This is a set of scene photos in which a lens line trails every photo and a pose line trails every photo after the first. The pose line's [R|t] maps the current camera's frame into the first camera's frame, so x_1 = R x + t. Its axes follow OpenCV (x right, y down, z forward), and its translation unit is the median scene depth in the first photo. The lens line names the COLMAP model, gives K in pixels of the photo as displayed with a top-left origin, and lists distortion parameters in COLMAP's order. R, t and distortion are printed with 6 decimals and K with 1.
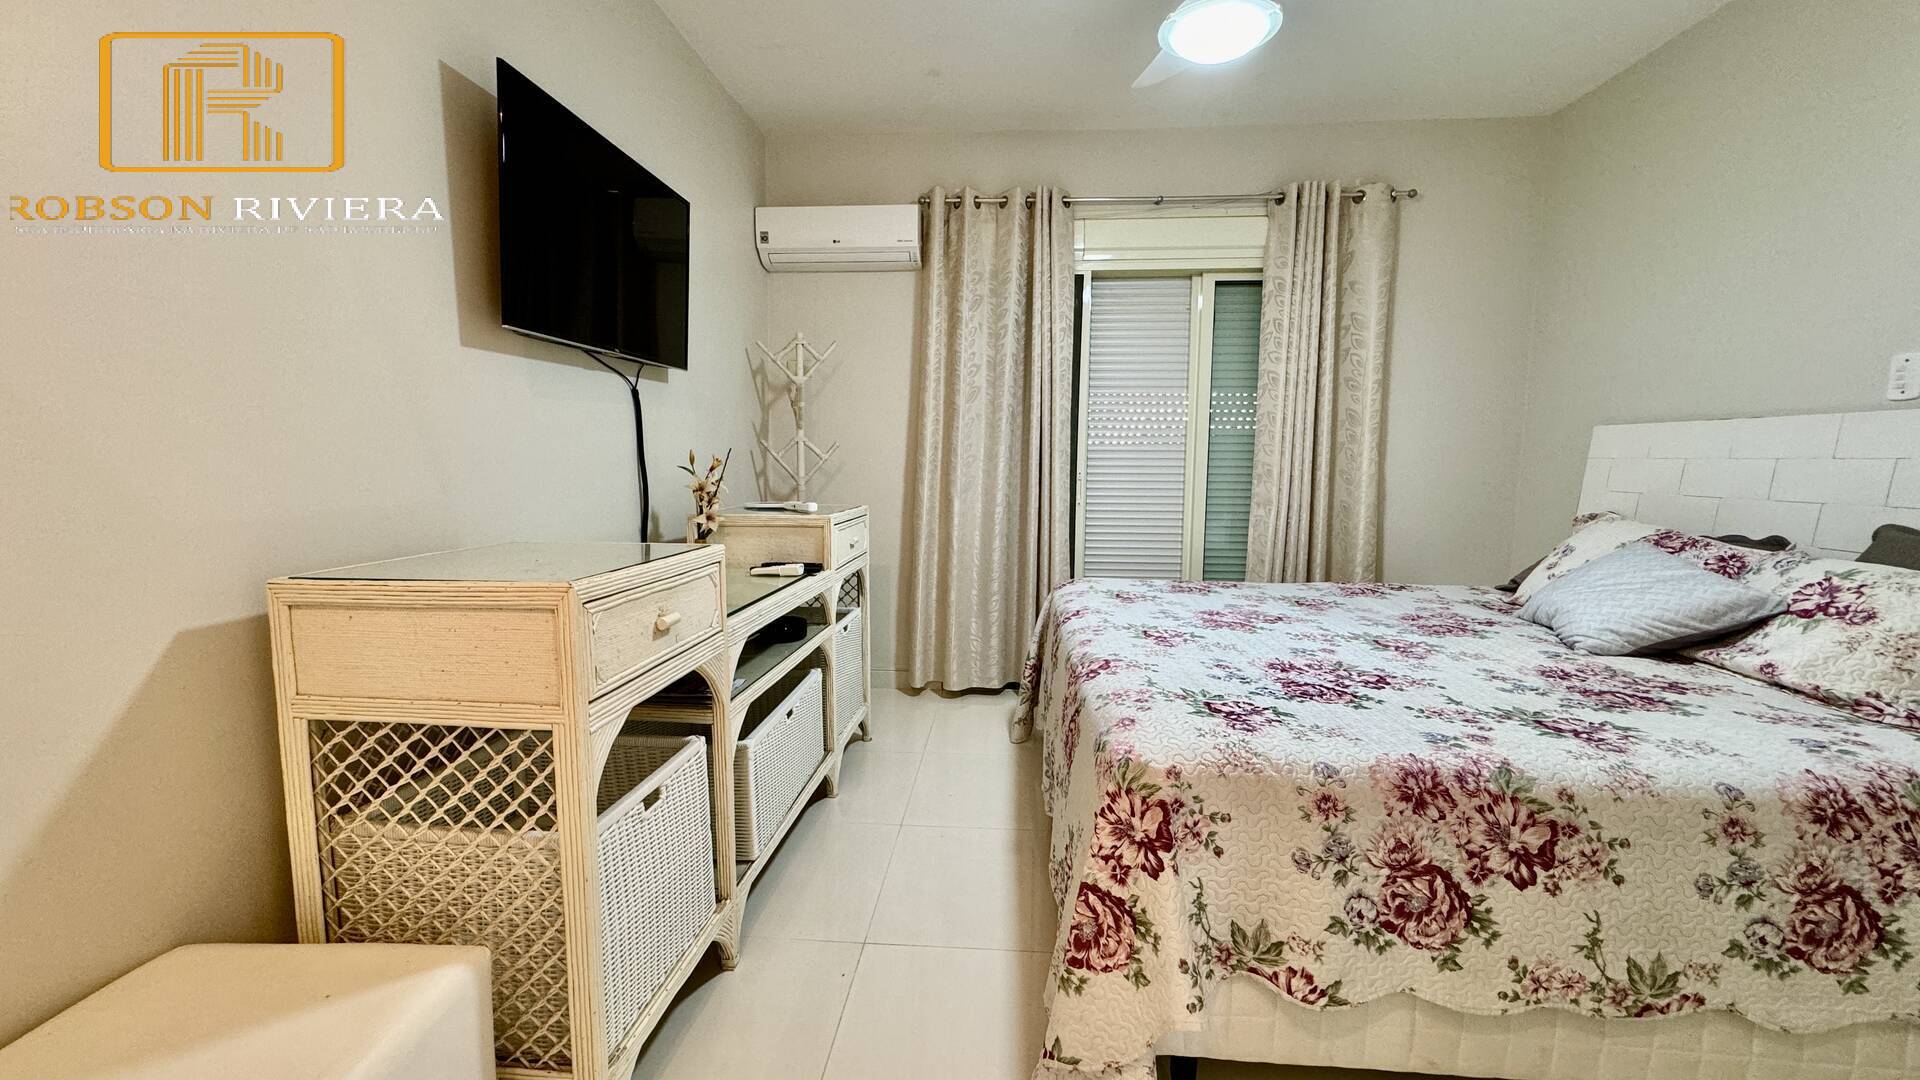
lens RADIAL K [[762.2, 0, 956.4], [0, 762.2, 541.5], [0, 0, 1]] dist [-0.003747, 0.000499]
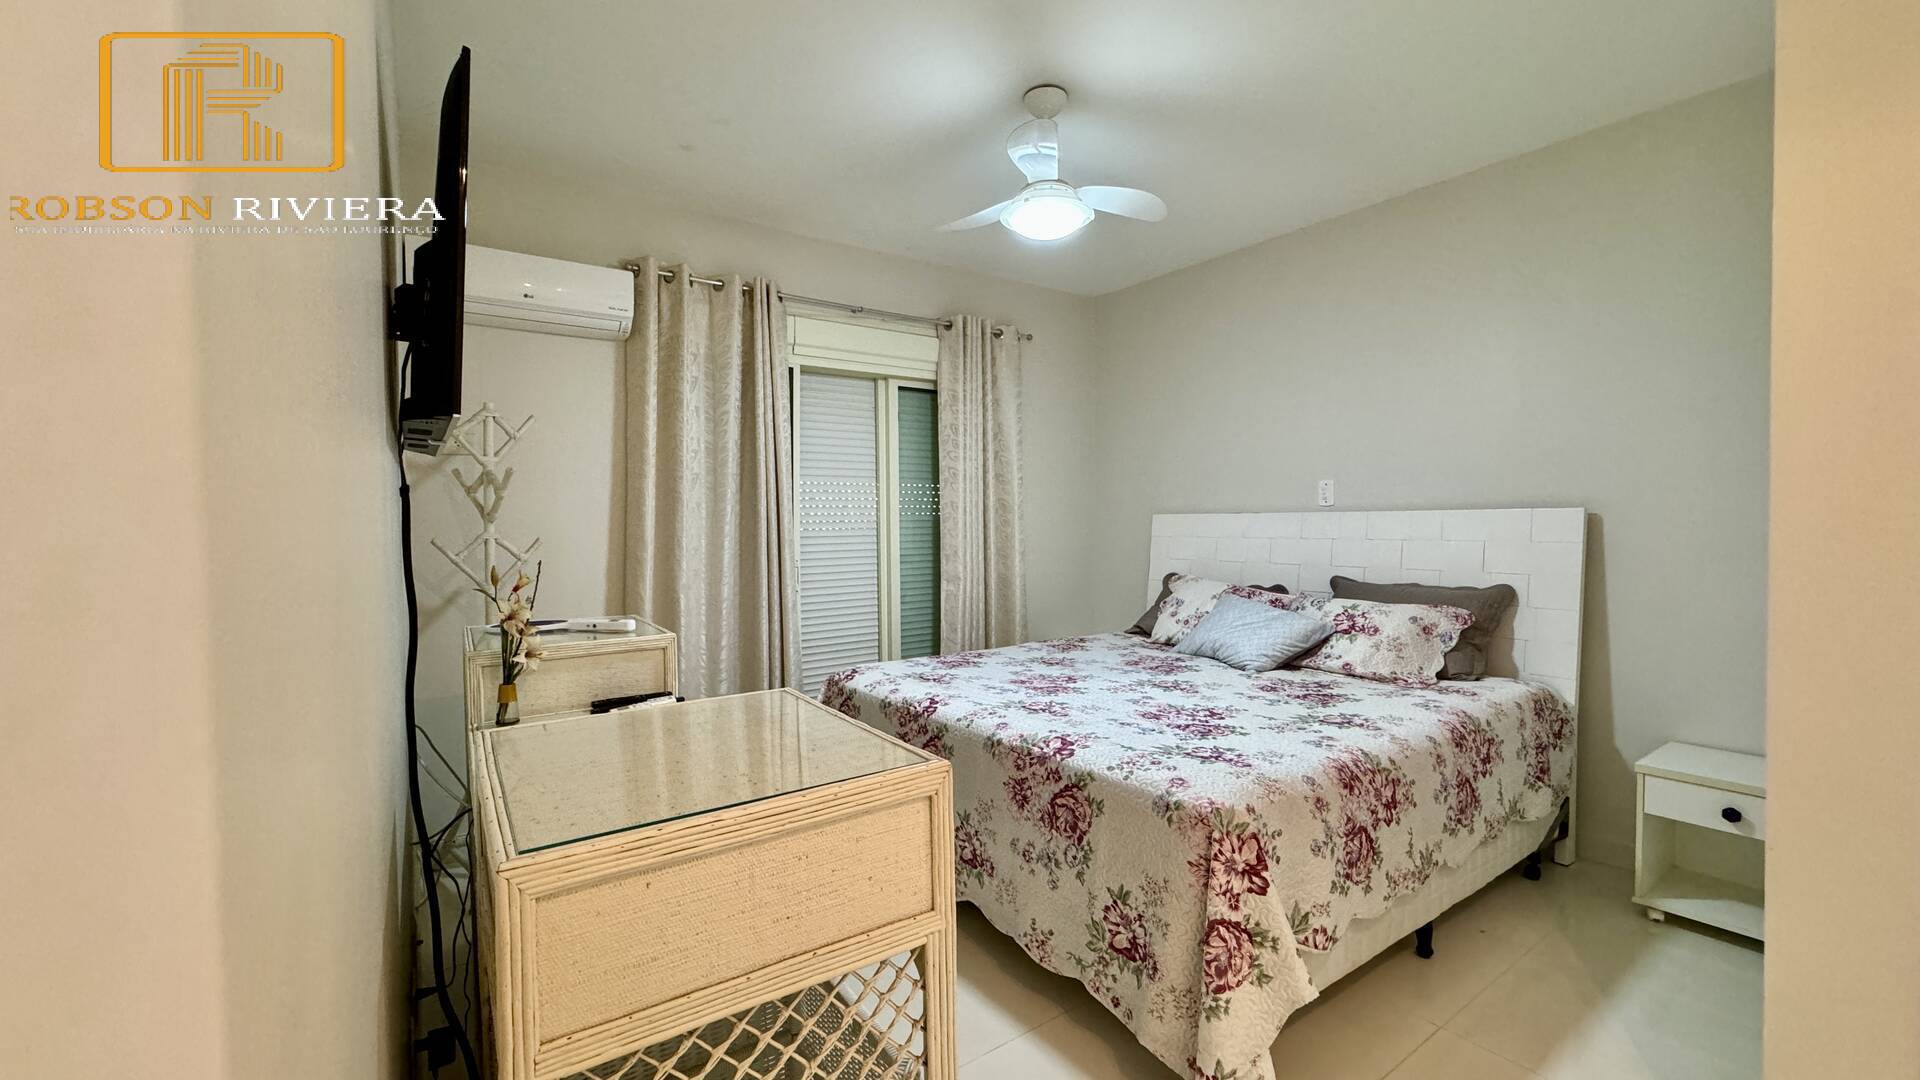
lens RADIAL K [[762.2, 0, 958.8], [0, 762.2, 543.9], [0, 0, 1]] dist [-0.003747, 0.000499]
pose [[0.769423, -0.034020, 0.637833, -0.519386], [0.084967, 0.995158, -0.049417, -0.072970], [-0.633063, 0.092217, 0.768588, 0.151988]]
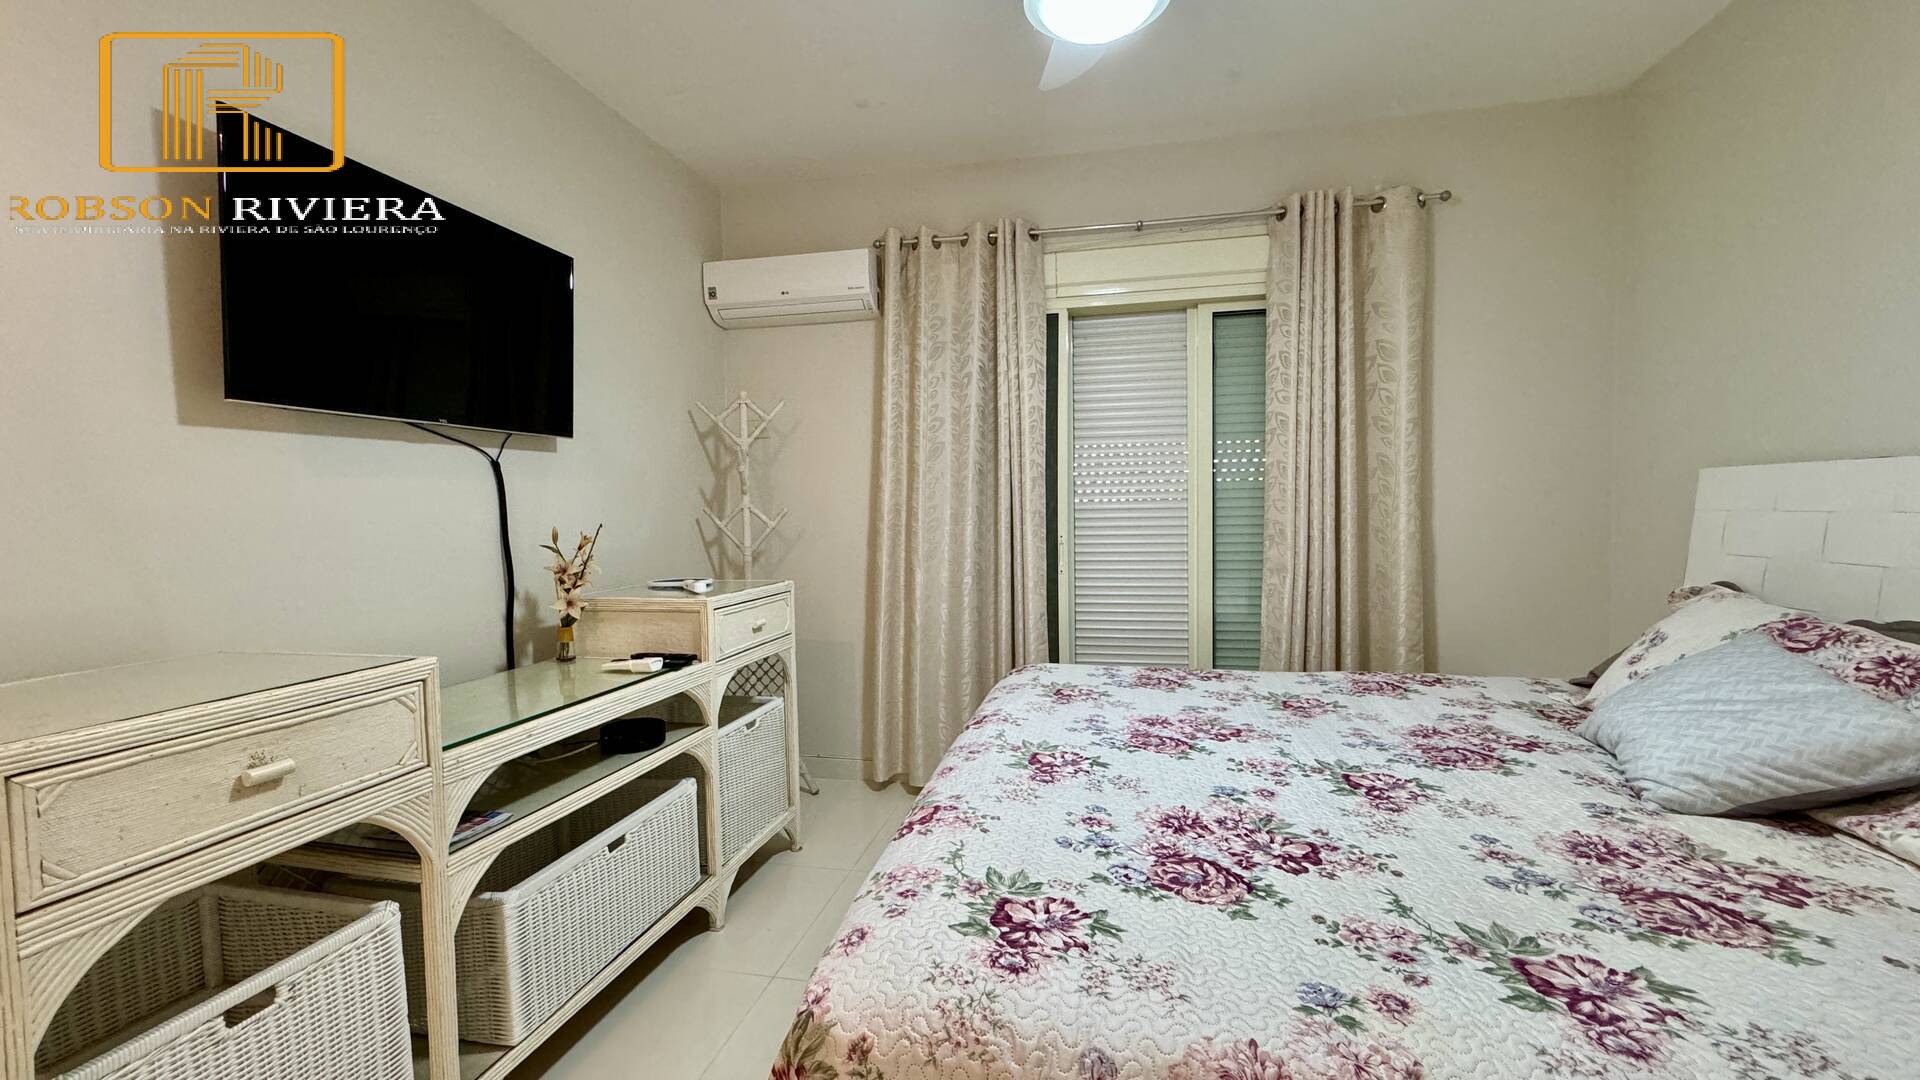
lens RADIAL K [[762.2, 0, 956.7], [0, 762.2, 542.1], [0, 0, 1]] dist [-0.003747, 0.000499]
pose [[0.991539, -0.015949, -0.128825, 0.256881], [0.007622, 0.997864, -0.064874, -0.045113], [0.129585, 0.063343, 0.989543, 0.198433]]
